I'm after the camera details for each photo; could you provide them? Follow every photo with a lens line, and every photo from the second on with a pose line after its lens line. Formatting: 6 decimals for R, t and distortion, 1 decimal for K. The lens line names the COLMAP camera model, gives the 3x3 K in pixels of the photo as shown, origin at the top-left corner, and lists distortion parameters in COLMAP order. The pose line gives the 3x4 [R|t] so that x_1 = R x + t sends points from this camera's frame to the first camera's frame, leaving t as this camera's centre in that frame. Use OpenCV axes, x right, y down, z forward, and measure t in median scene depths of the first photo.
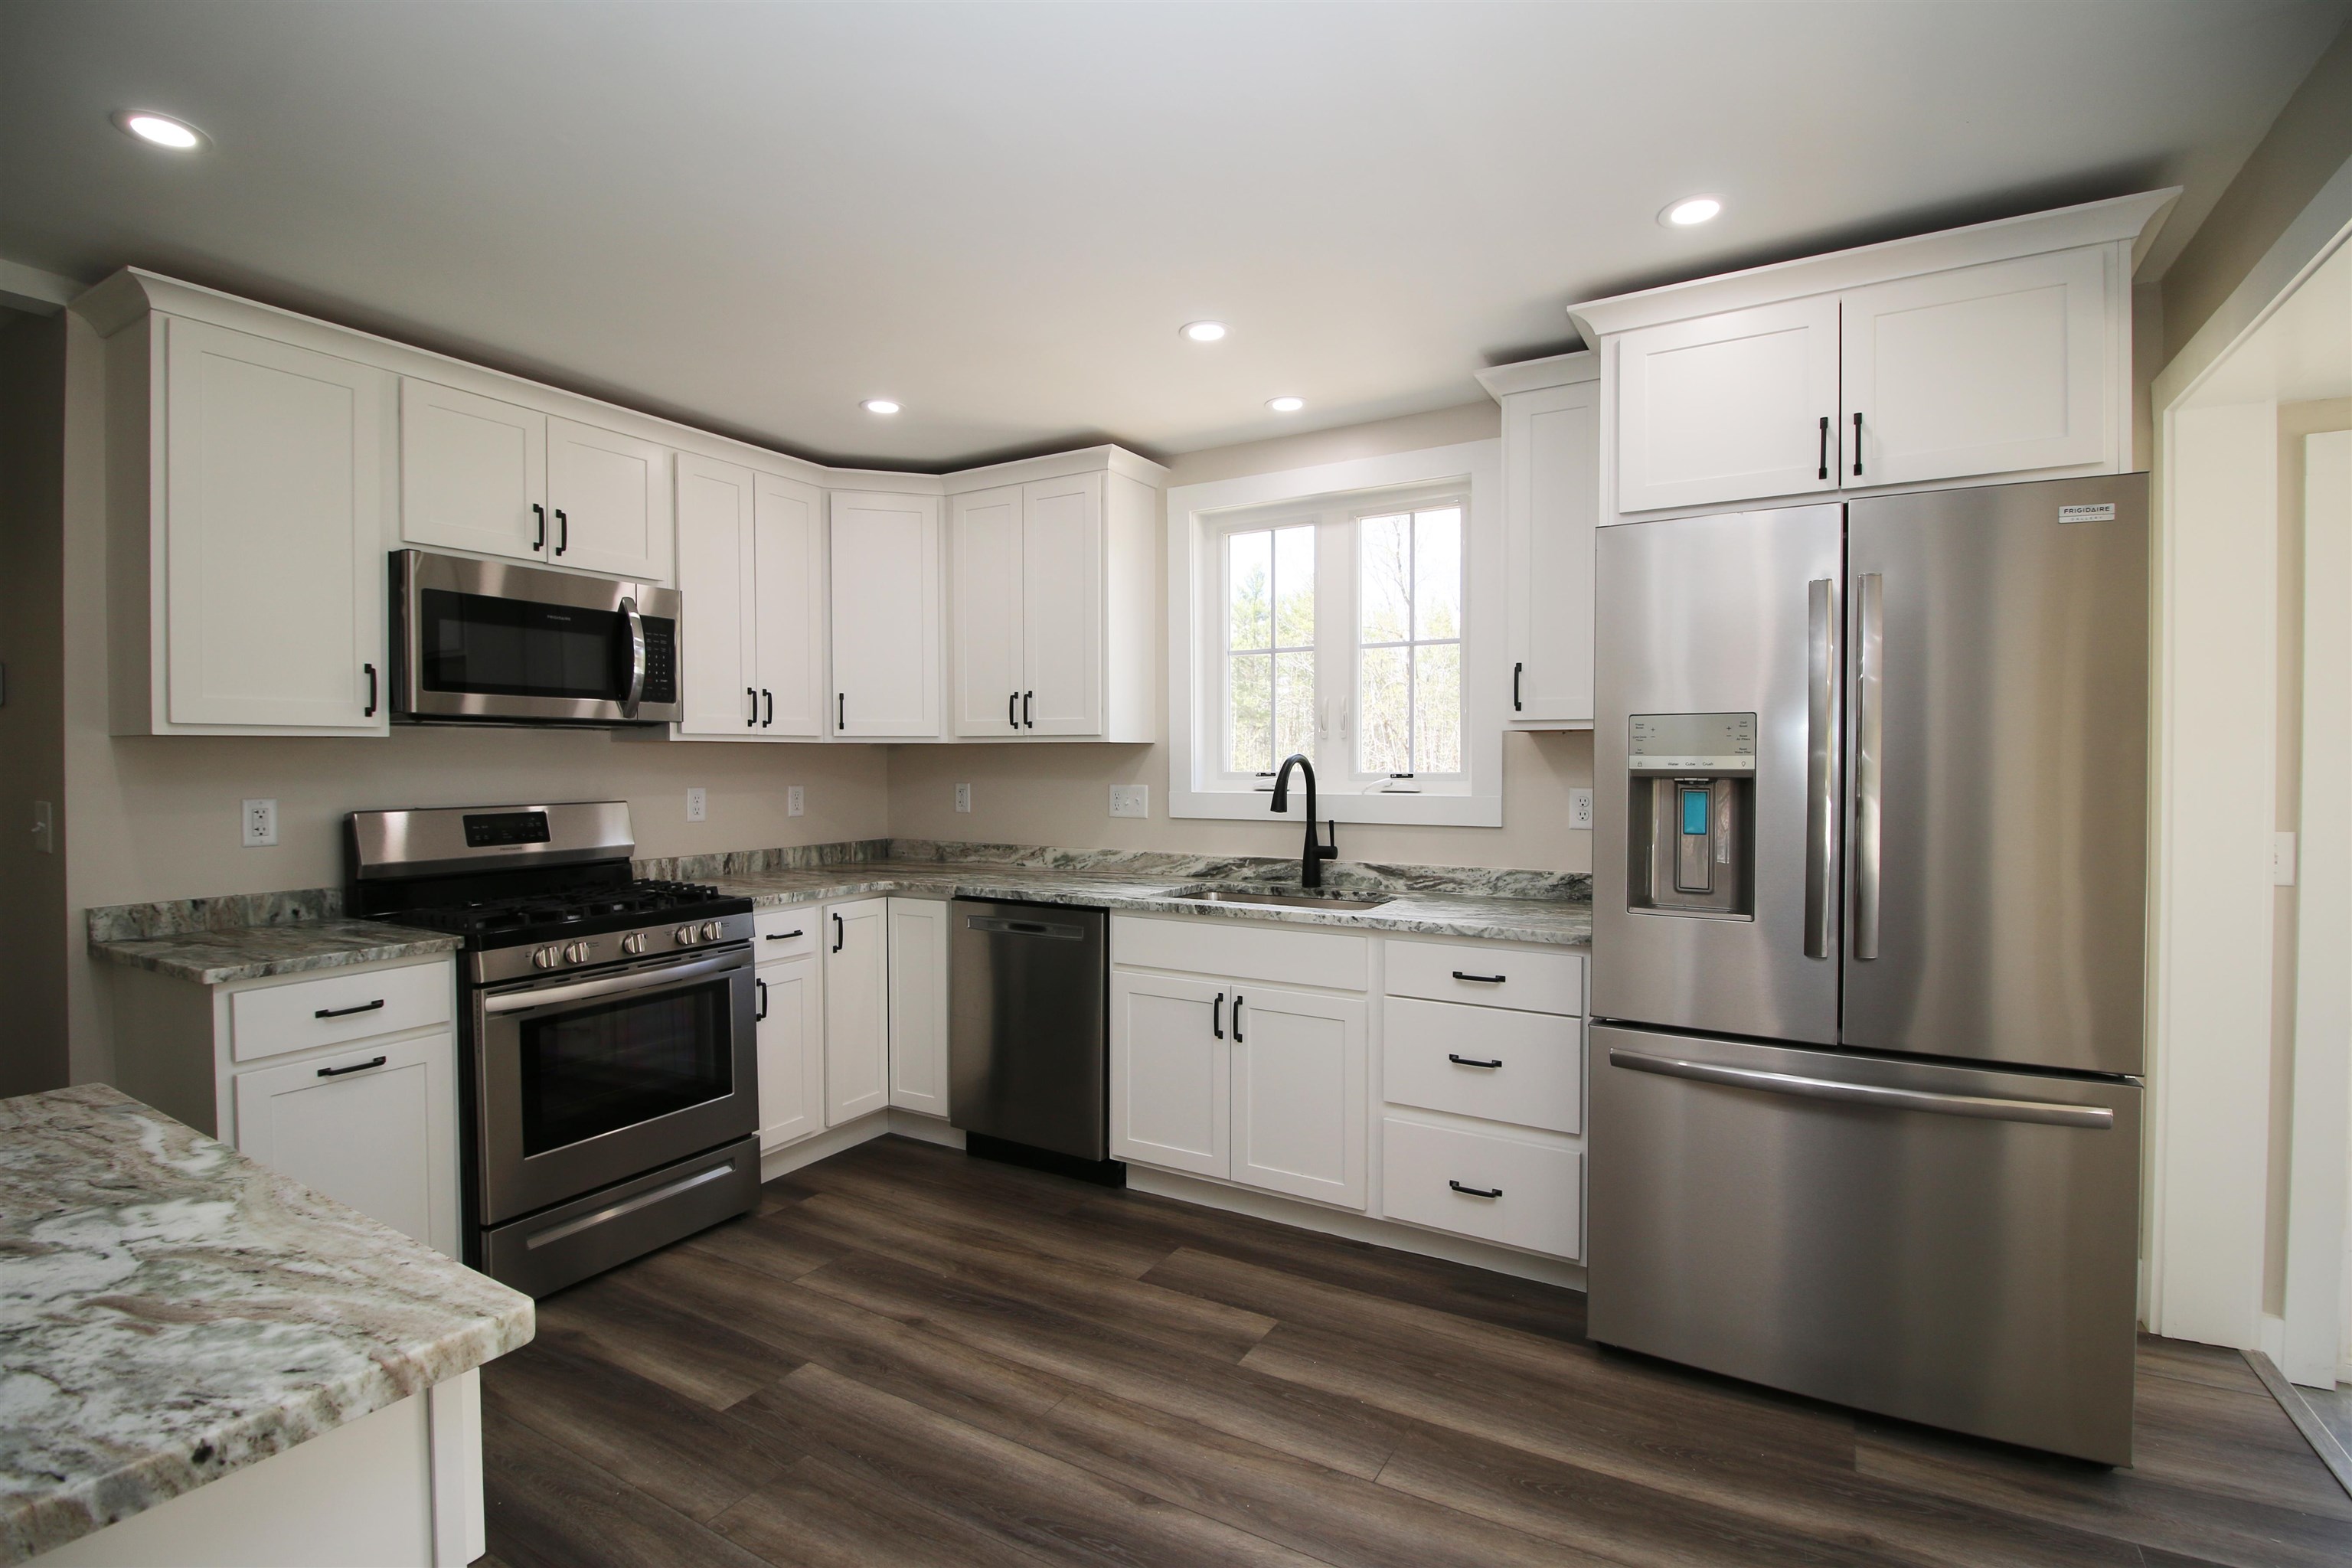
lens RADIAL K [[1085.9, 0, 1176.0], [0, 1085.9, 784.0], [0, 0, 1]] dist [0.001554, -0.013334]
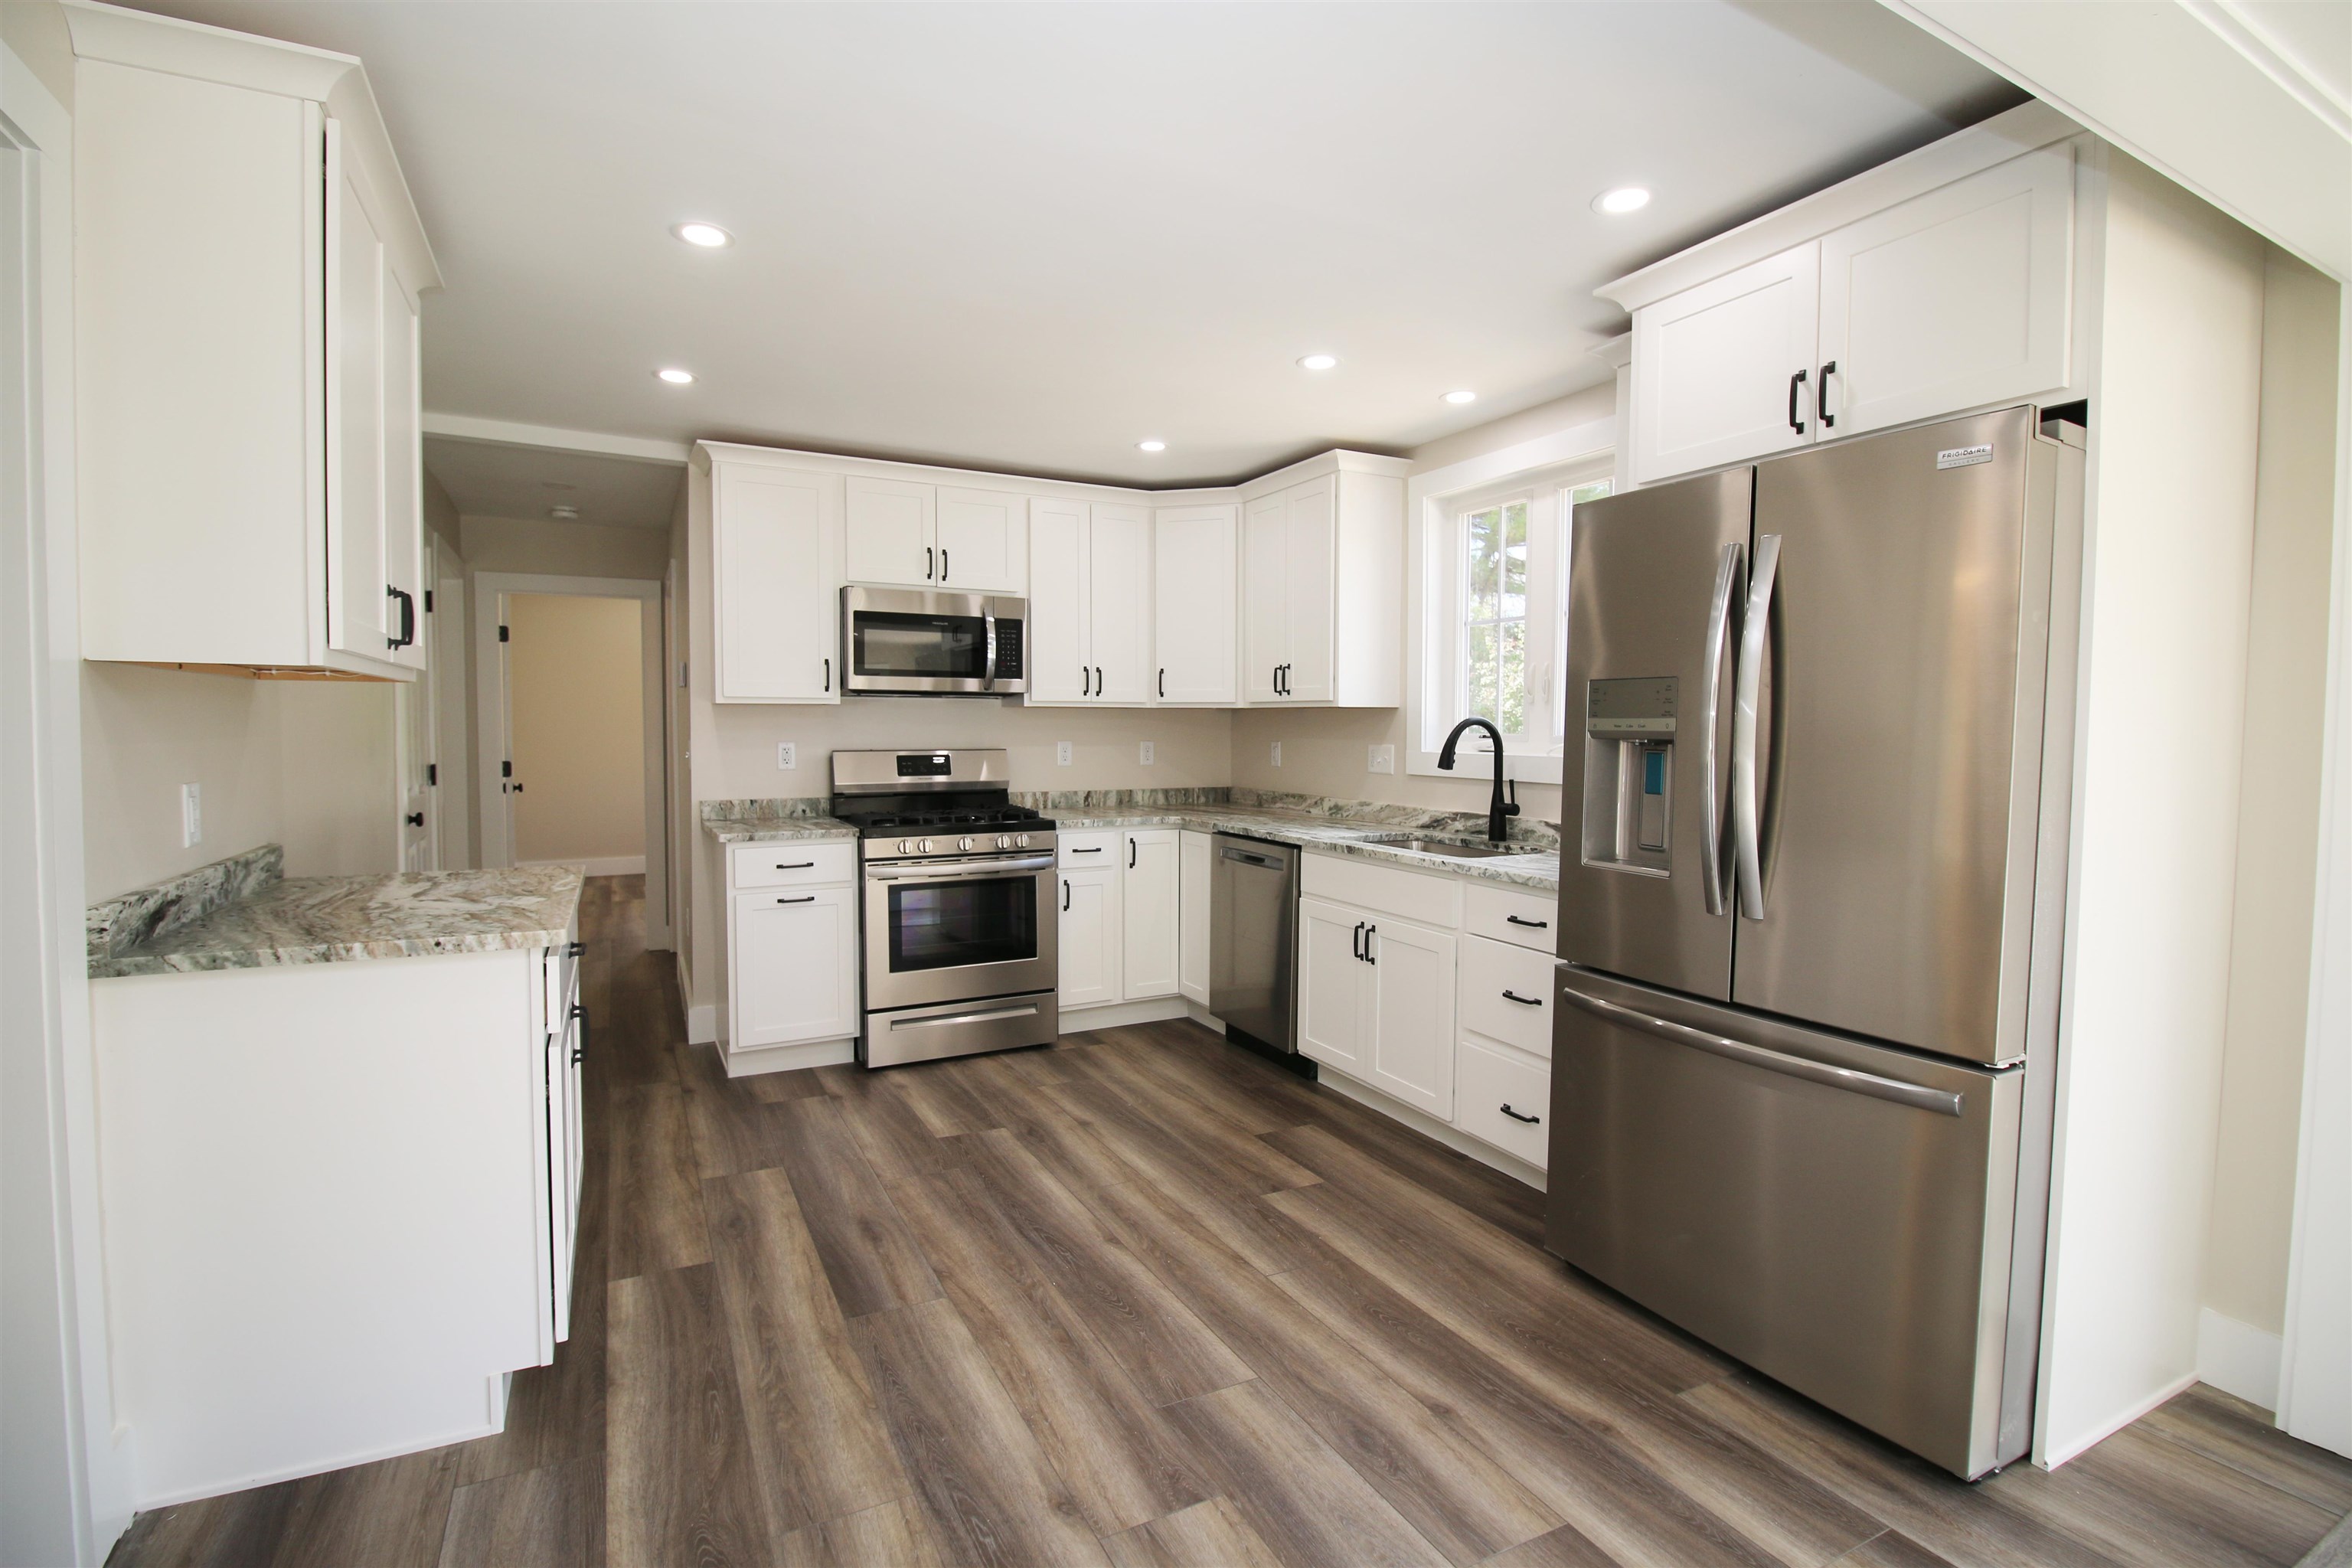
lens RADIAL K [[1085.9, 0, 1176.0], [0, 1085.9, 784.0], [0, 0, 1]] dist [0.001554, -0.013334]
pose [[0.850410, 0.035532, -0.524919, 0.447685], [-0.018971, 0.999139, 0.036898, 0.004923], [0.525778, -0.021420, 0.850352, -0.089737]]
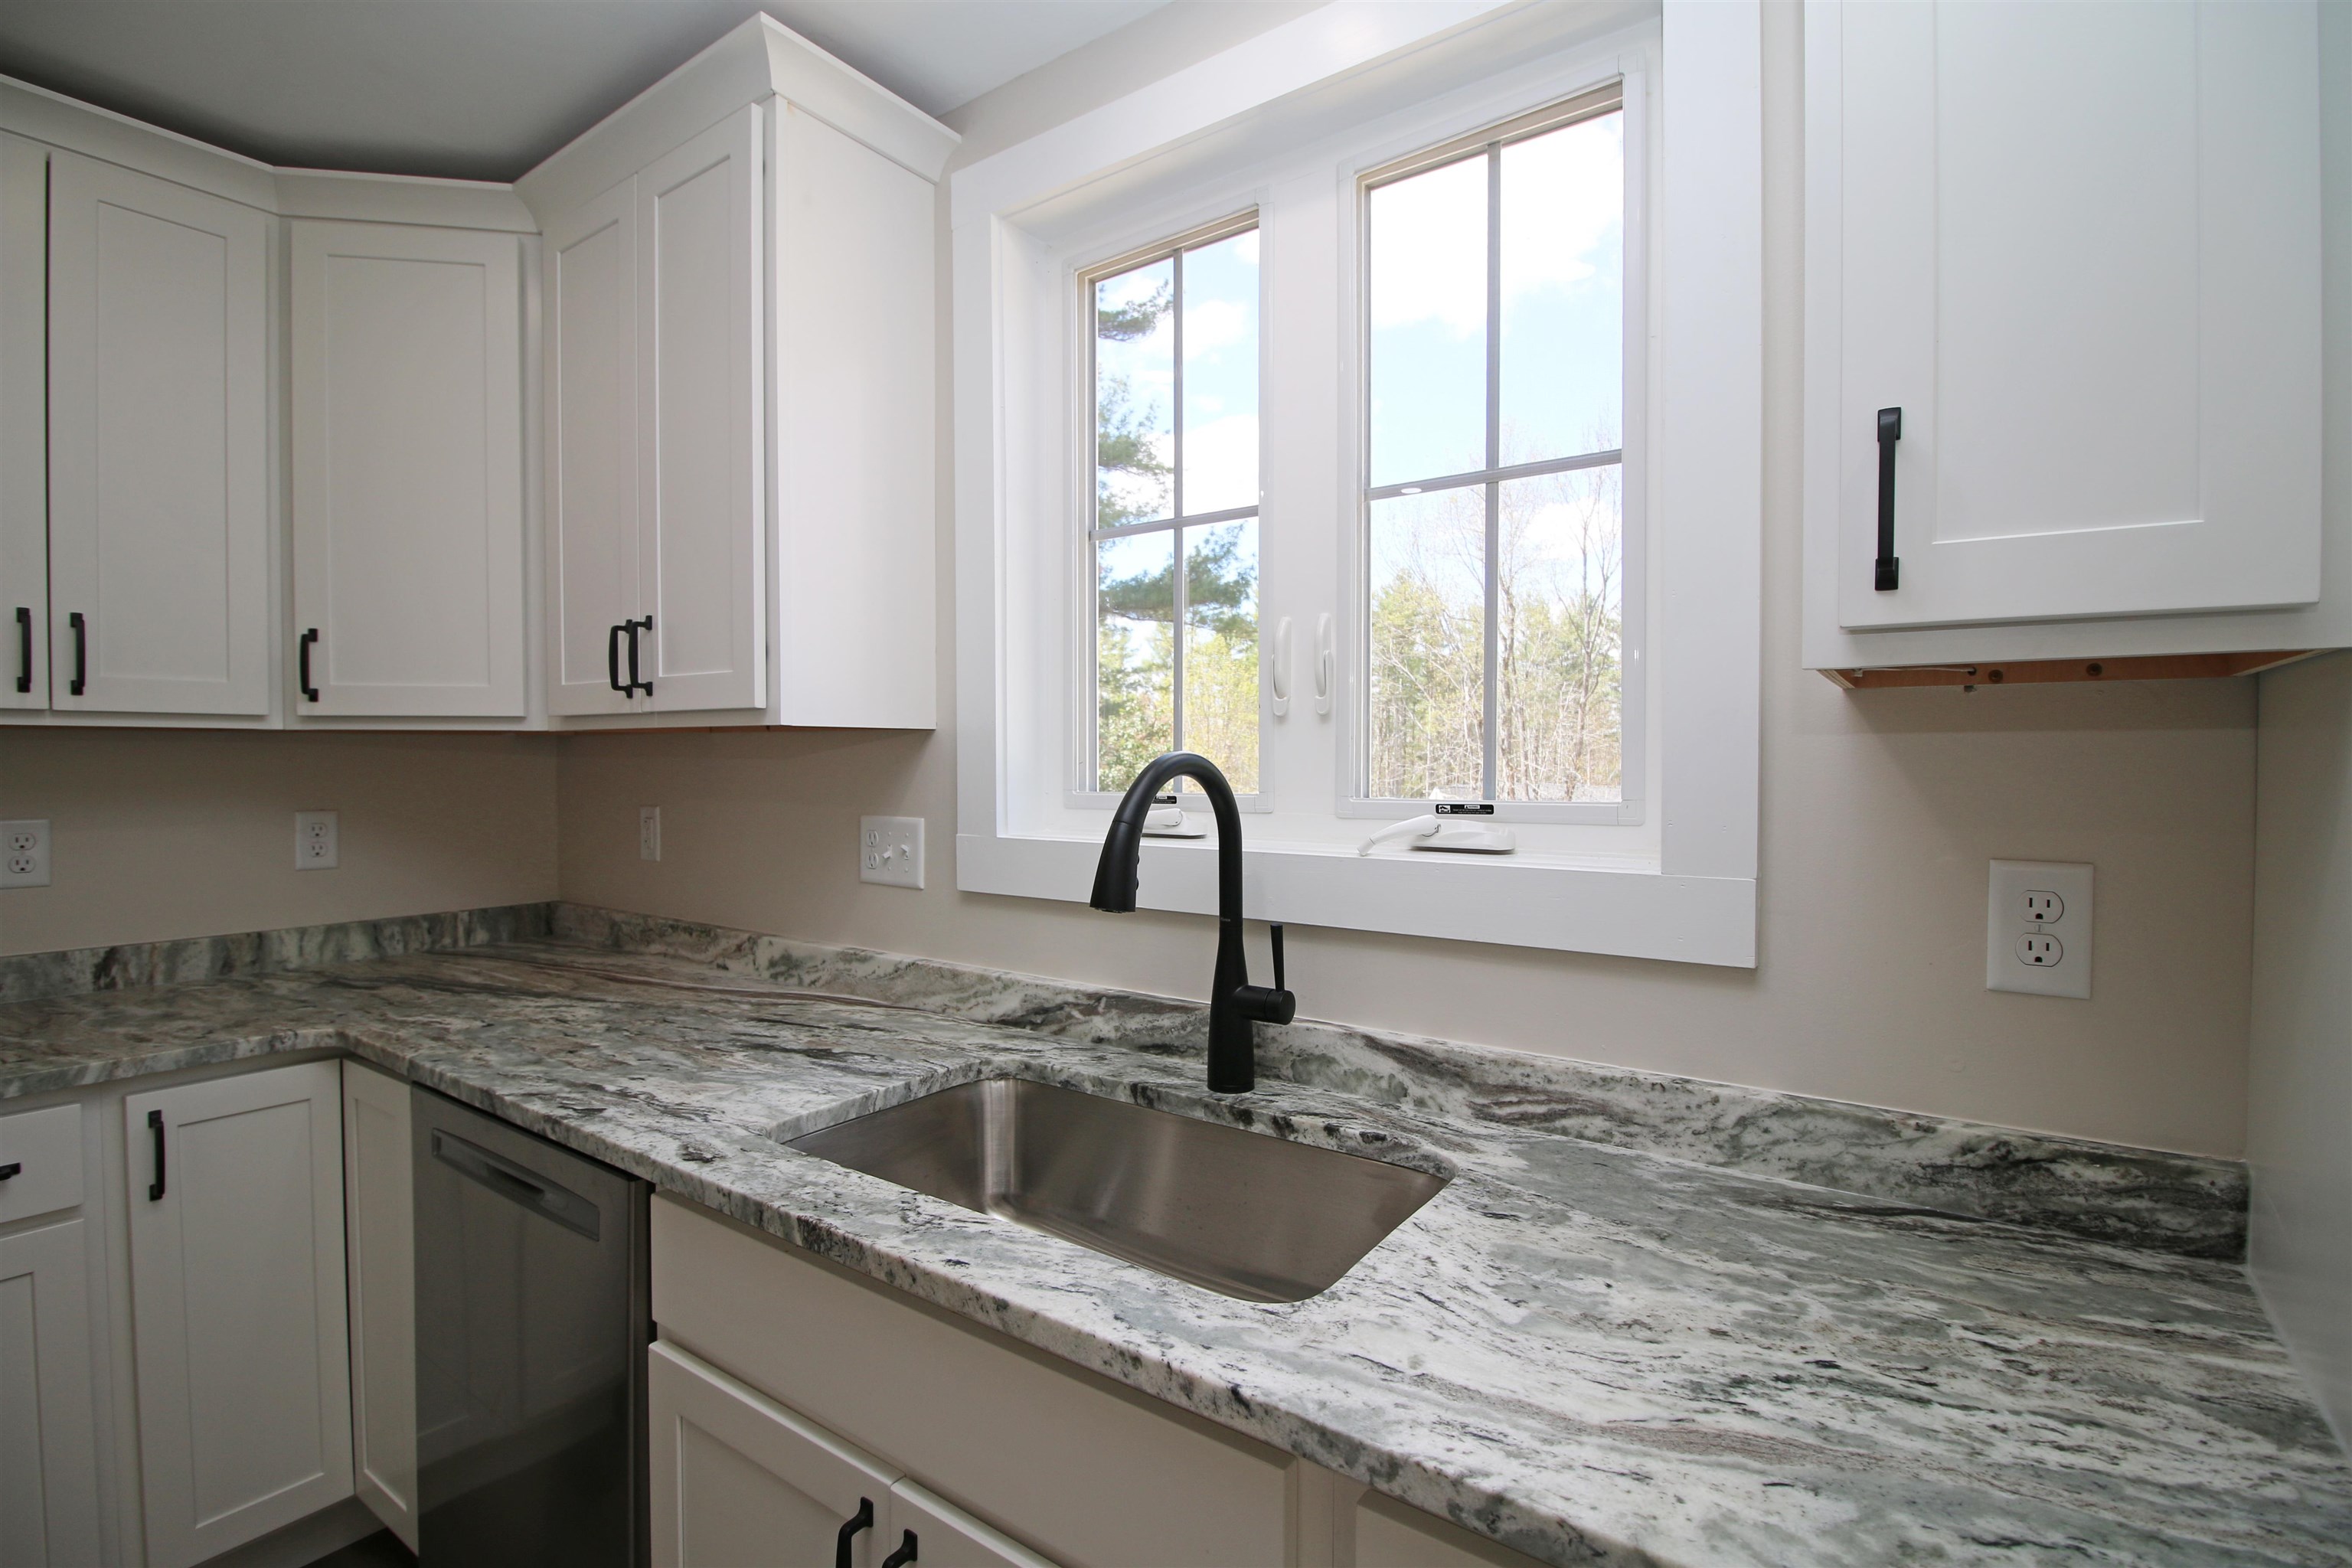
lens RADIAL K [[1085.9, 0, 1176.0], [0, 1085.9, 784.0], [0, 0, 1]] dist [0.001554, -0.013334]
pose [[0.996287, 0.003798, -0.086007, 0.148426], [-0.003759, 0.999993, 0.000607, -0.017635], [0.086009, -0.000281, 0.996294, 0.645923]]
